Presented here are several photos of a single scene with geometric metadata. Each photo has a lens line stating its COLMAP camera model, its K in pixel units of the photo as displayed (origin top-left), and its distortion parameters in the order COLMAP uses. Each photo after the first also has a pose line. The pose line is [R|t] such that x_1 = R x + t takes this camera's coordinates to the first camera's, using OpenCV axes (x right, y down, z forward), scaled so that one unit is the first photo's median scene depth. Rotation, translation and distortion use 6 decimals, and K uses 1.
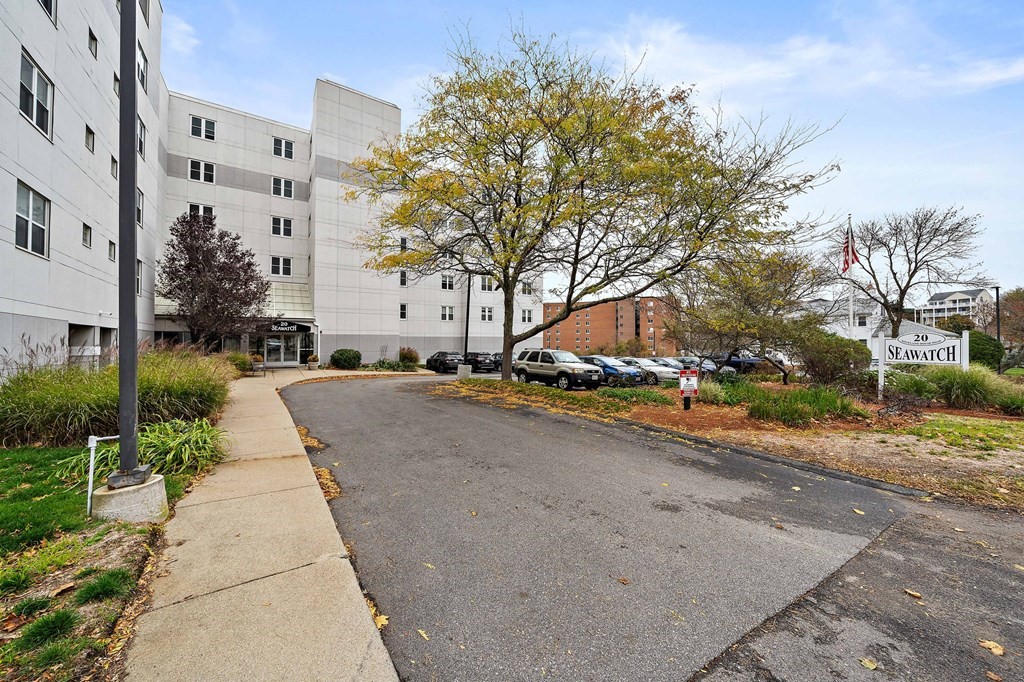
lens RADIAL K [[355.0, 0, 511.5], [0, 355.0, 340.9], [0, 0, 1]] dist [-0.007344, -0.000289]
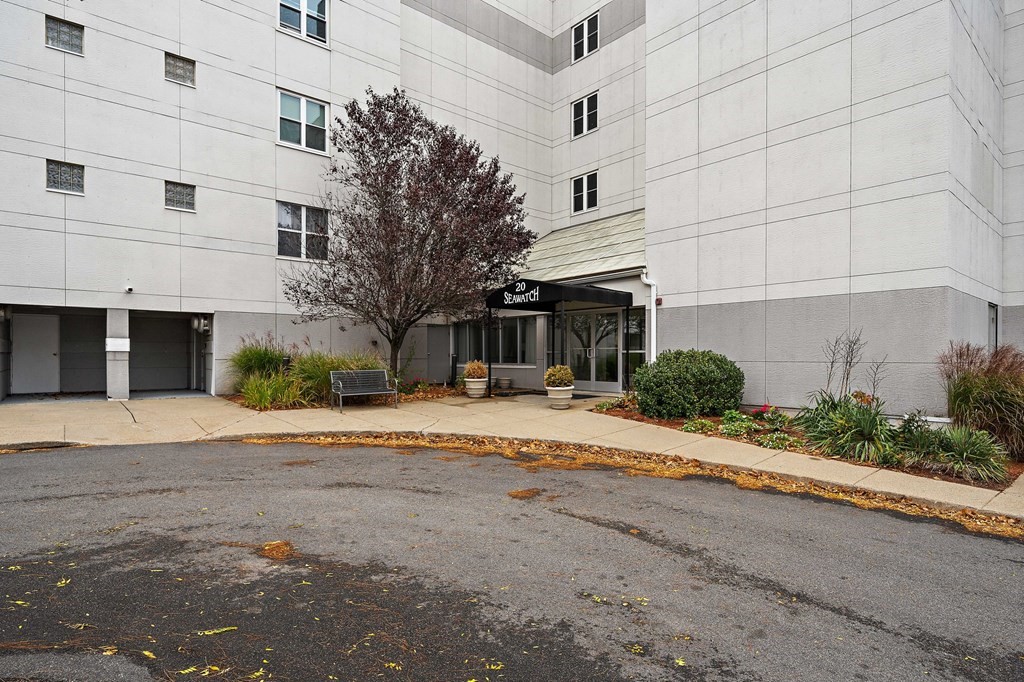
lens RADIAL K [[535.8, 0, 513.5], [0, 535.8, 350.5], [0, 0, 1]] dist [0.004018, 0.000199]
pose [[0.102469, -0.000402, -0.994736, -0.033120], [0.010835, 0.999941, 0.000712, 0.019664], [0.994677, -0.010851, 0.102467, 0.795514]]
